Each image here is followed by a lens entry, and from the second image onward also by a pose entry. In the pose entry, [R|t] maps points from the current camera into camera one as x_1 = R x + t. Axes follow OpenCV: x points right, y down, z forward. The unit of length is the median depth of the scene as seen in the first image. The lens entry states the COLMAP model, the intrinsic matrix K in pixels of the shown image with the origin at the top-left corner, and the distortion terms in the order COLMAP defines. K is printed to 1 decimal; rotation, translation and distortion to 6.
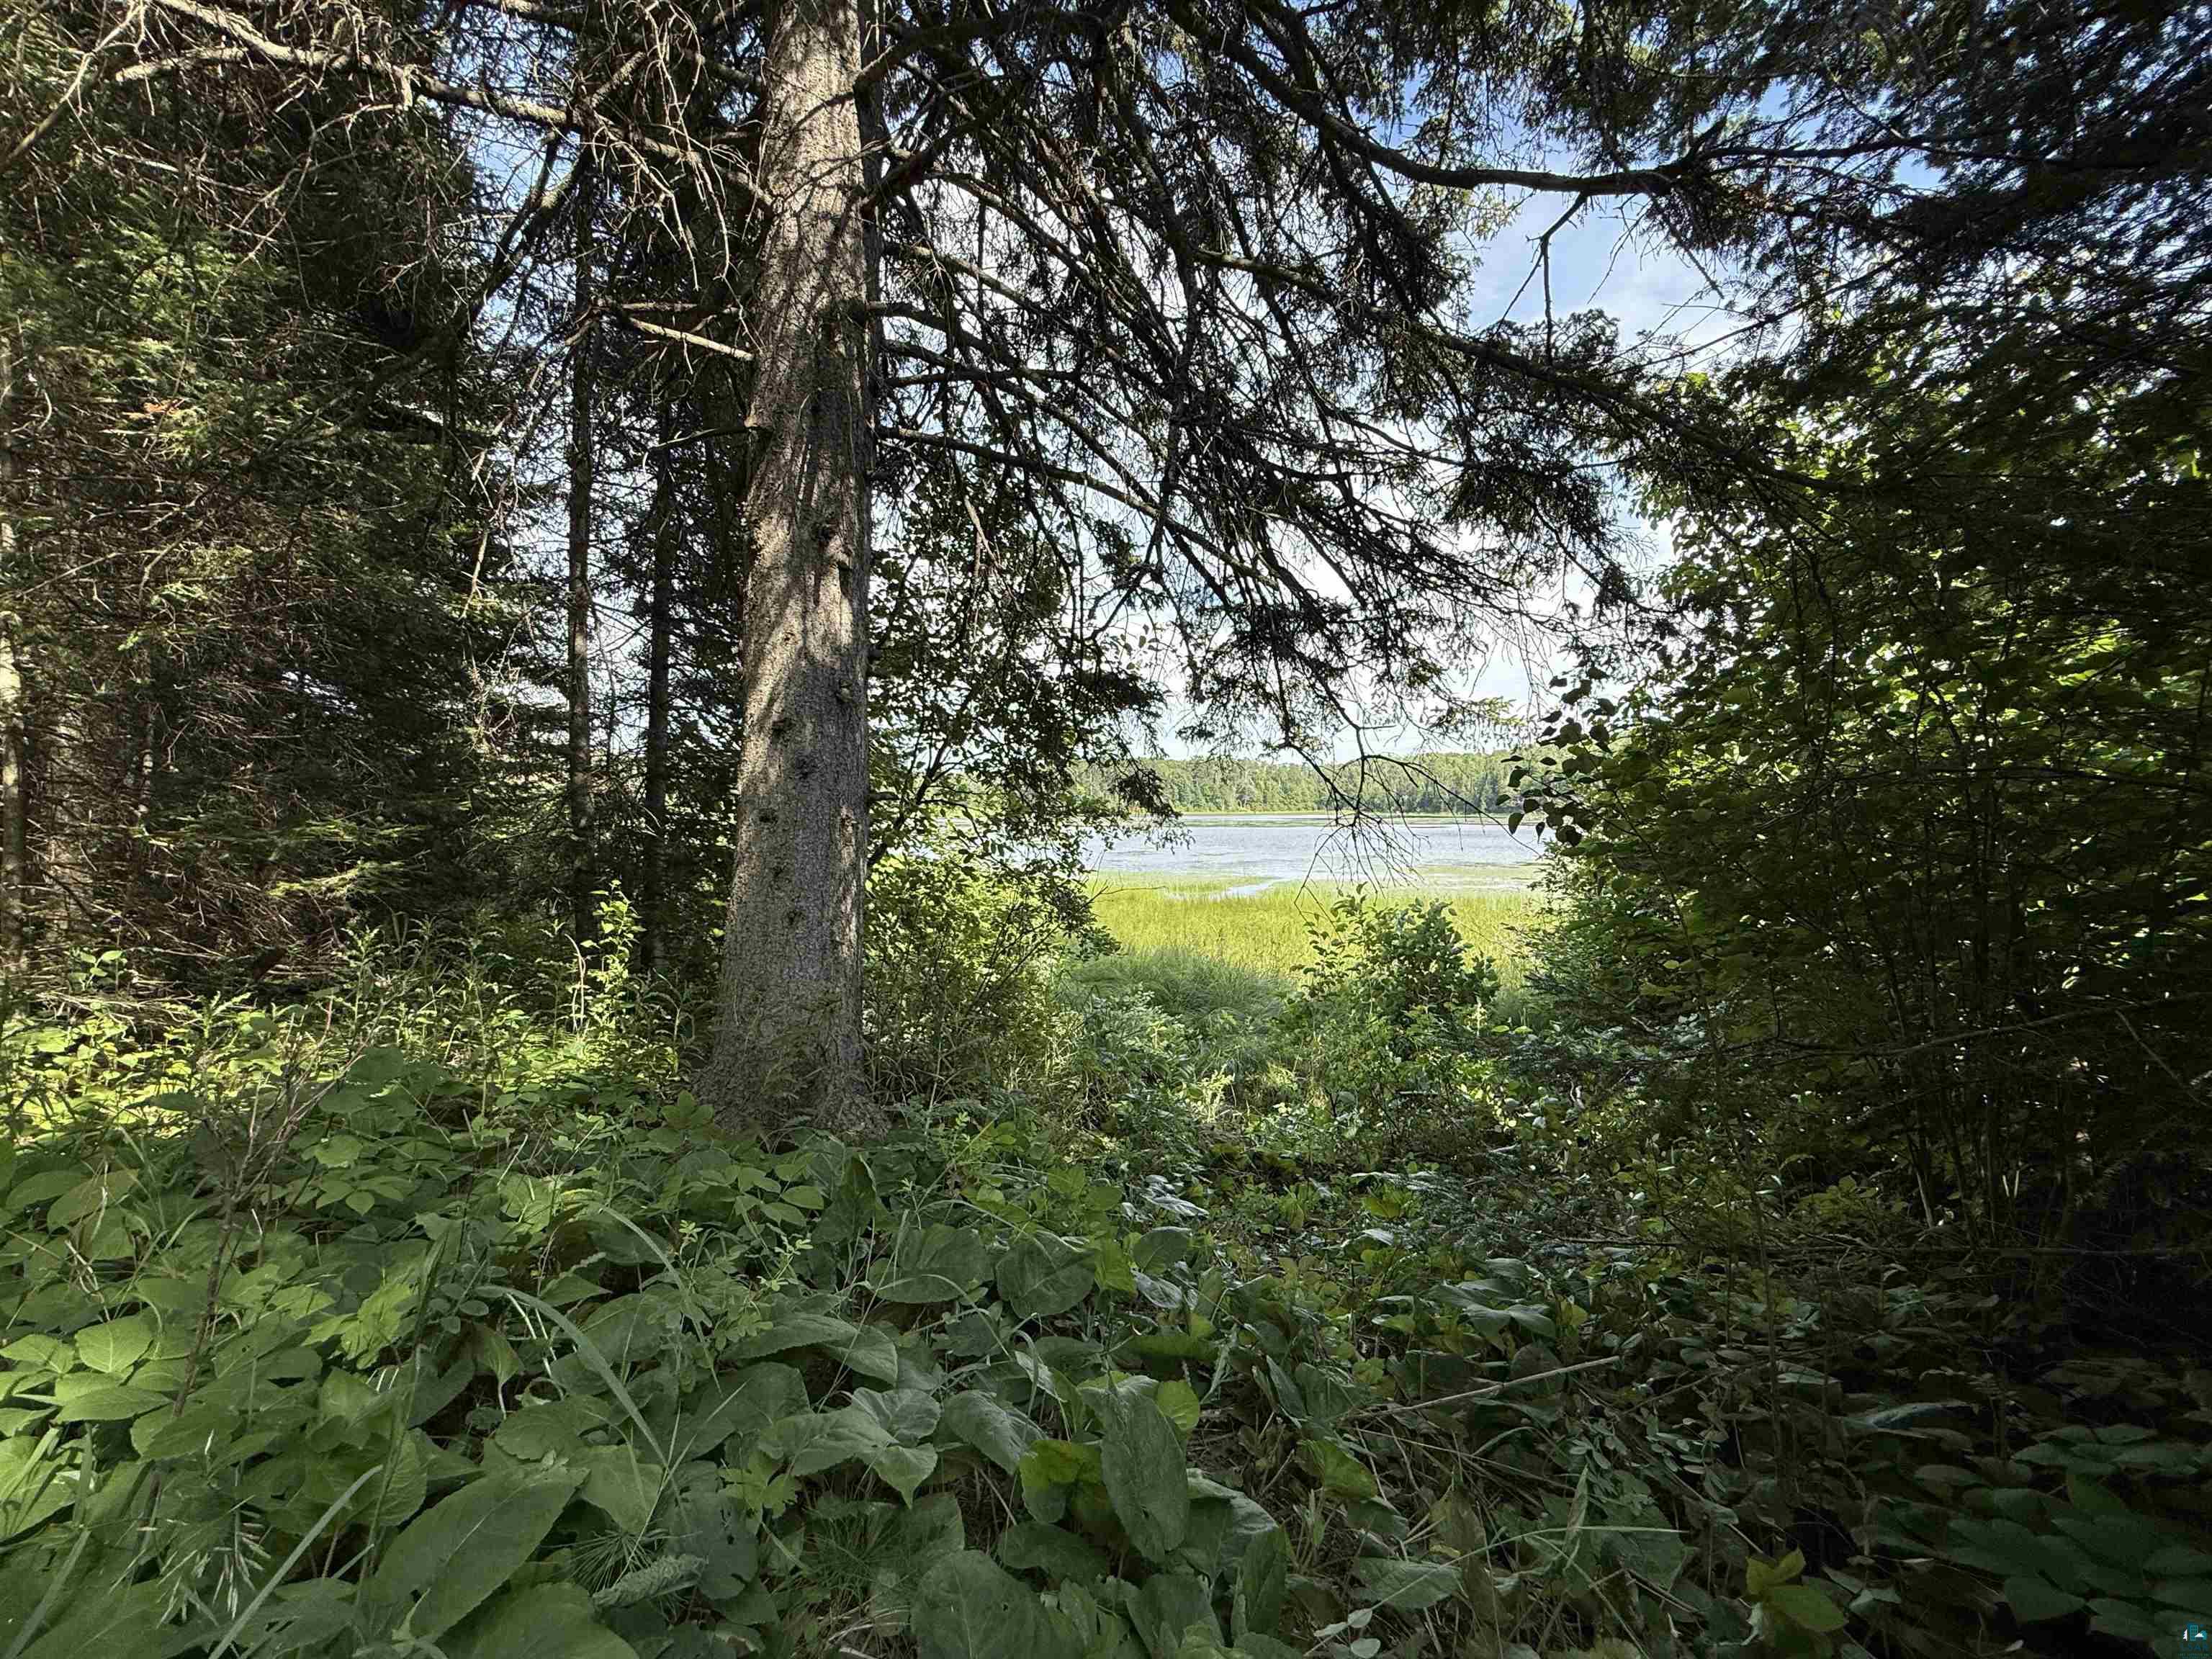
lens RADIAL K [[894.1, 0, 1106.1], [0, 894.1, 829.4], [0, 0, 1]] dist [0.007140, 0.000184]
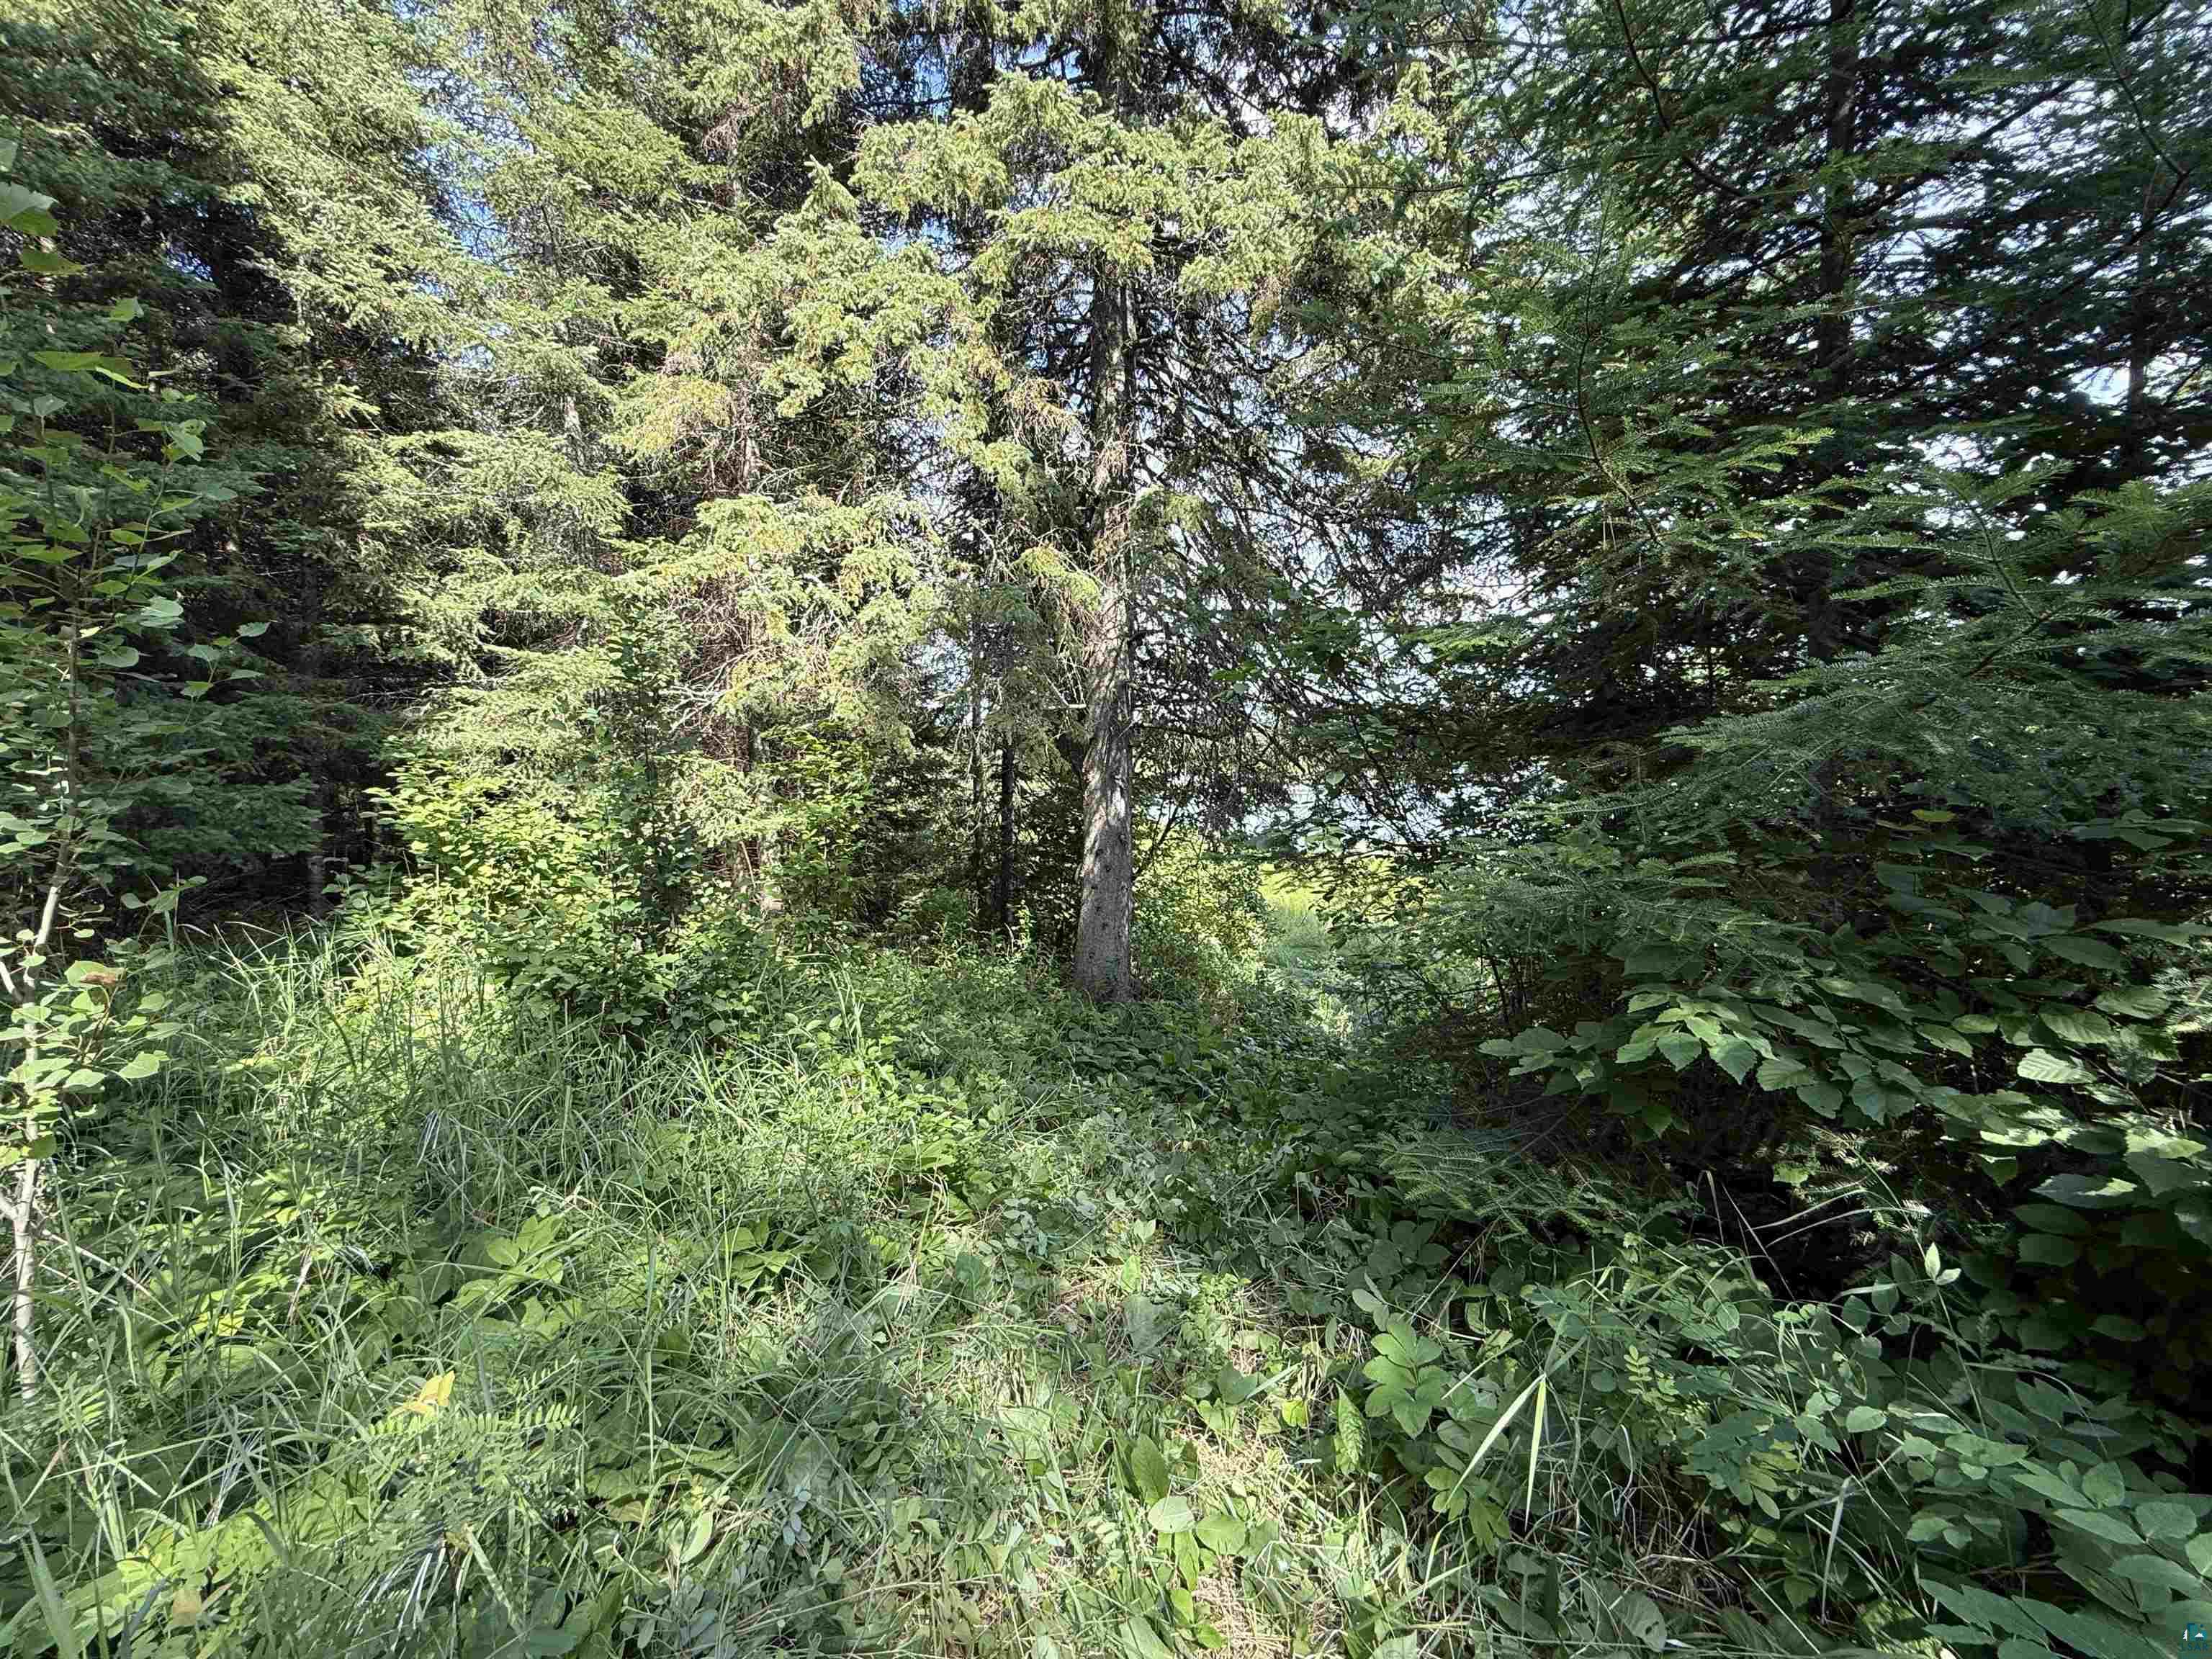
lens RADIAL K [[894.1, 0, 1110.1], [0, 894.1, 830.4], [0, 0, 1]] dist [0.007140, 0.000184]
pose [[0.958026, 0.003309, -0.286662, 0.389185], [0.013764, 0.998249, 0.057525, -0.316840], [0.286351, -0.059056, 0.956303, -1.393453]]
